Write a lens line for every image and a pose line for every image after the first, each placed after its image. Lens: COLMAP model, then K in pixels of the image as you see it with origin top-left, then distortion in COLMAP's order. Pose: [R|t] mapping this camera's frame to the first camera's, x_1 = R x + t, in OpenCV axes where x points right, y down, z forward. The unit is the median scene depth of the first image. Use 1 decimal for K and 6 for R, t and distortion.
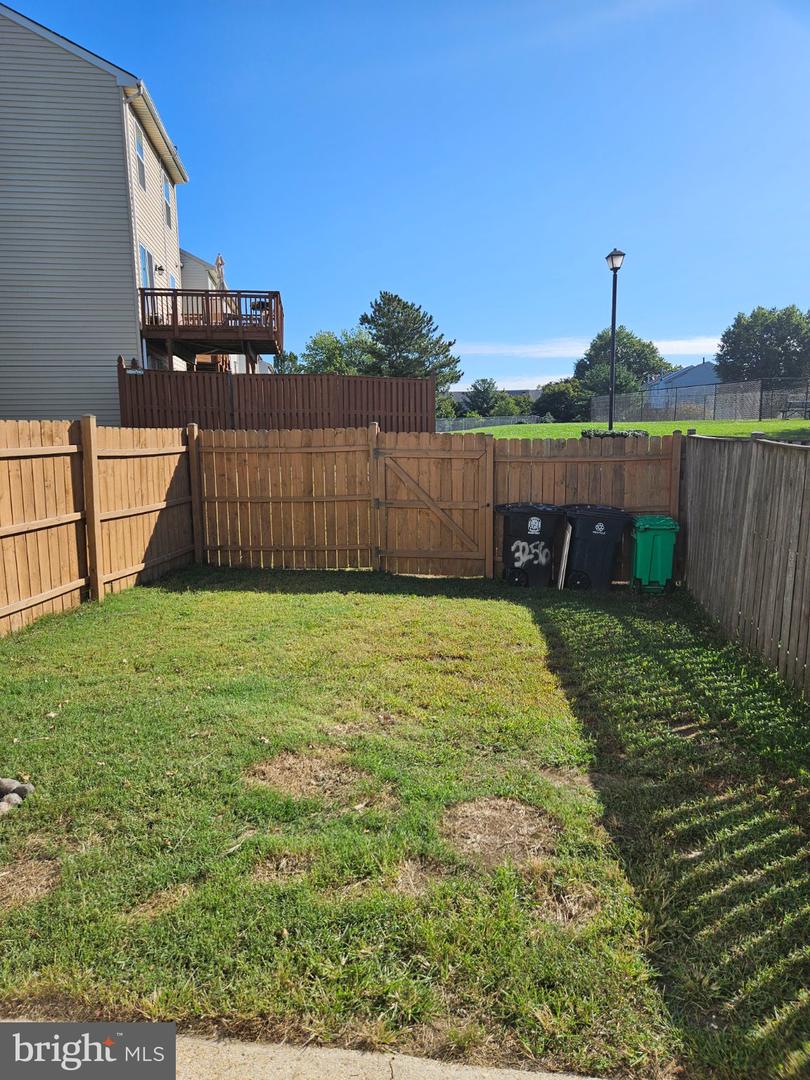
lens RADIAL K [[727.8, 0, 405.4], [0, 727.8, 538.0], [0, 0, 1]] dist [0.062438, -0.050163]
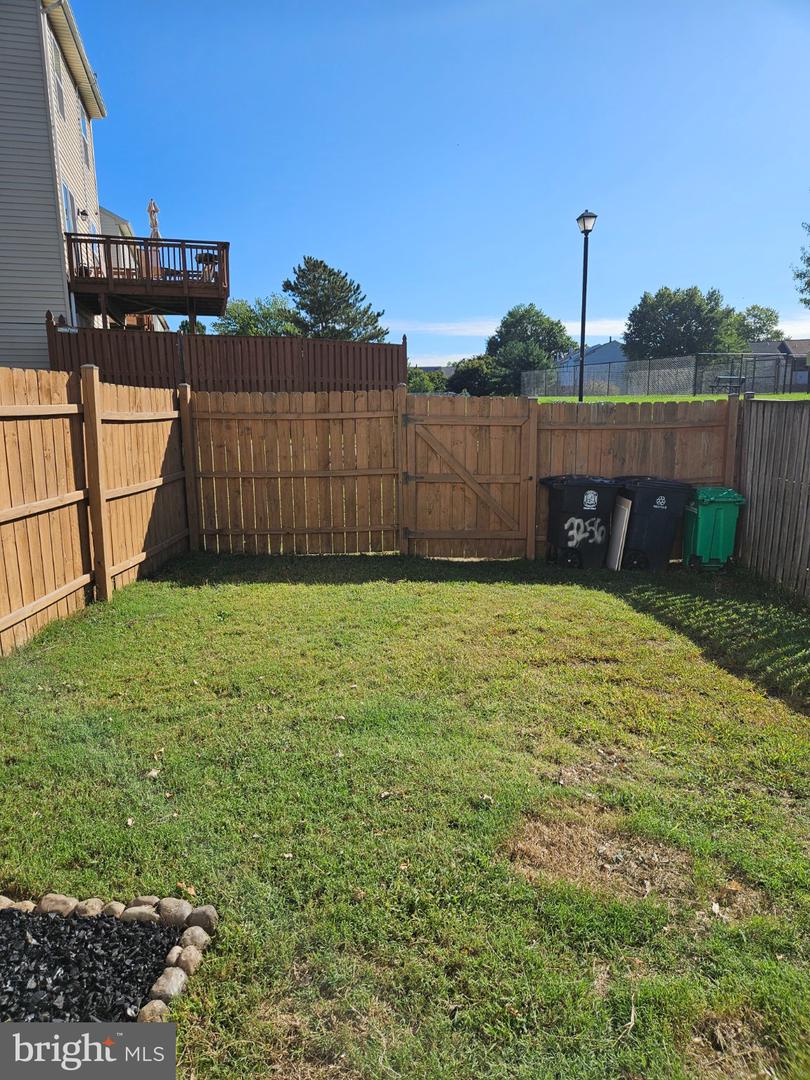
lens RADIAL K [[727.8, 0, 410.6], [0, 727.8, 546.1], [0, 0, 1]] dist [0.062438, -0.050163]
pose [[0.990917, -0.021968, 0.132666, -0.151264], [0.016533, 0.998984, 0.041926, -0.001899], [-0.133452, -0.039351, 0.990274, 0.128413]]
